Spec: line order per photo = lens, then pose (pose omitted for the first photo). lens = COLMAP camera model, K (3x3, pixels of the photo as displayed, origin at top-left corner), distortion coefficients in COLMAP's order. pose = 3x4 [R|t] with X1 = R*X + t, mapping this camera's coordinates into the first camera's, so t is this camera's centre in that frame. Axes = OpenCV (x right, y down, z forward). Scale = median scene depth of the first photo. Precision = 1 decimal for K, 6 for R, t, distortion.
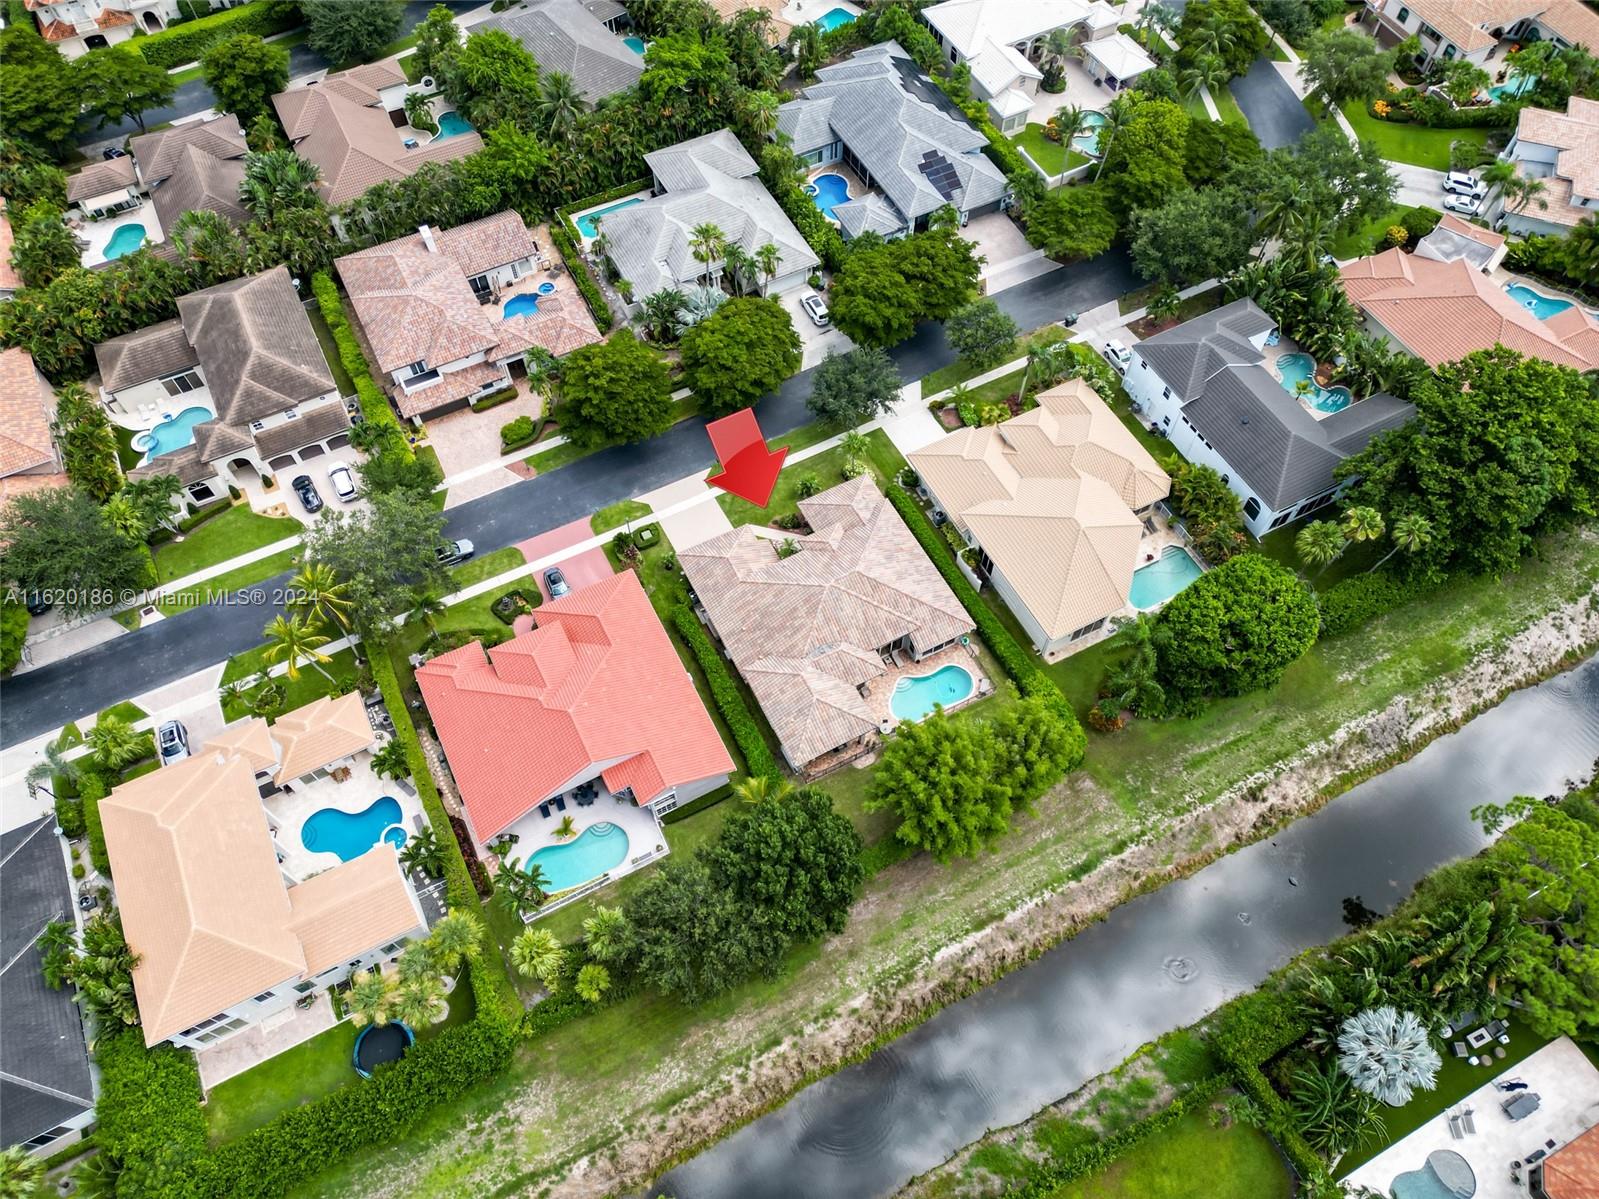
lens RADIAL K [[1118.9, 0, 799.5], [0, 1118.9, 599.5], [0, 0, 1]] dist [0.103962, -0.101080]
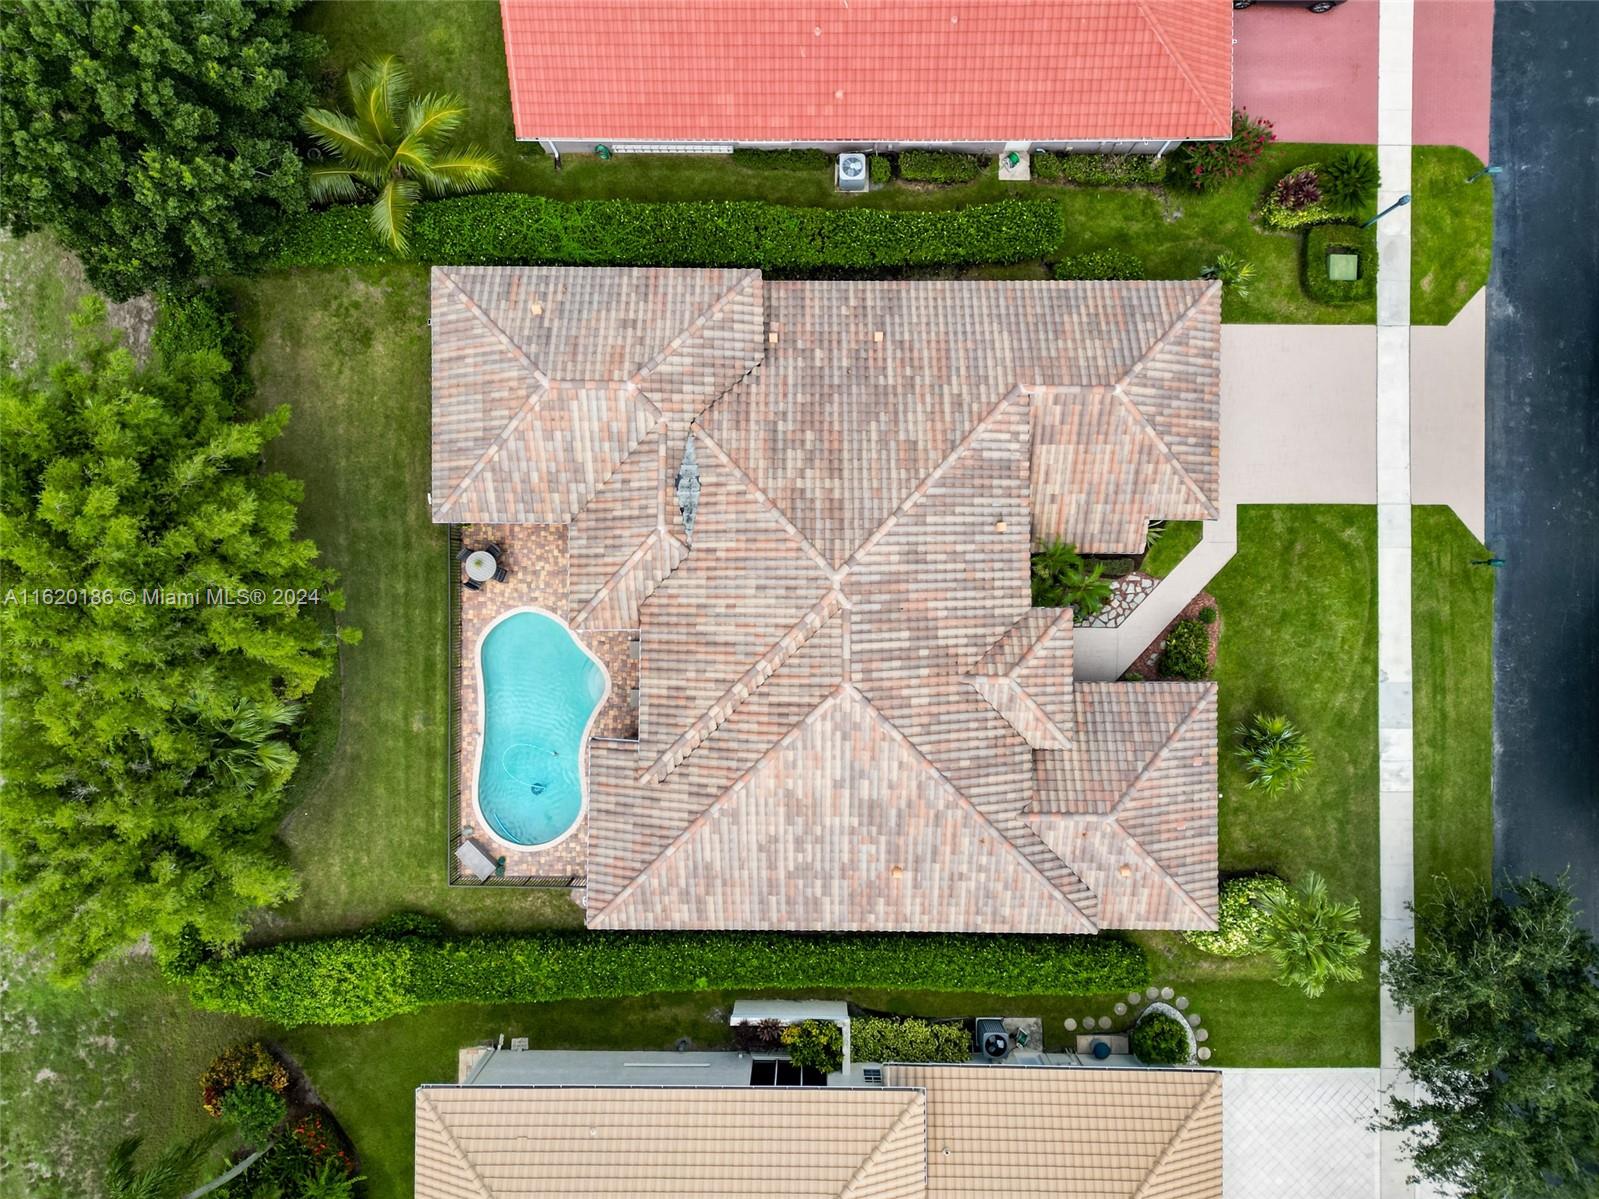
lens RADIAL K [[1118.9, 0, 799.5], [0, 1118.9, 599.5], [0, 0, 1]] dist [0.103962, -0.101080]
pose [[-0.465638, 0.884932, 0.008761, 0.032355], [-0.750287, -0.400002, 0.526372, -0.174416], [0.469308, 0.238526, 0.850209, 0.709515]]
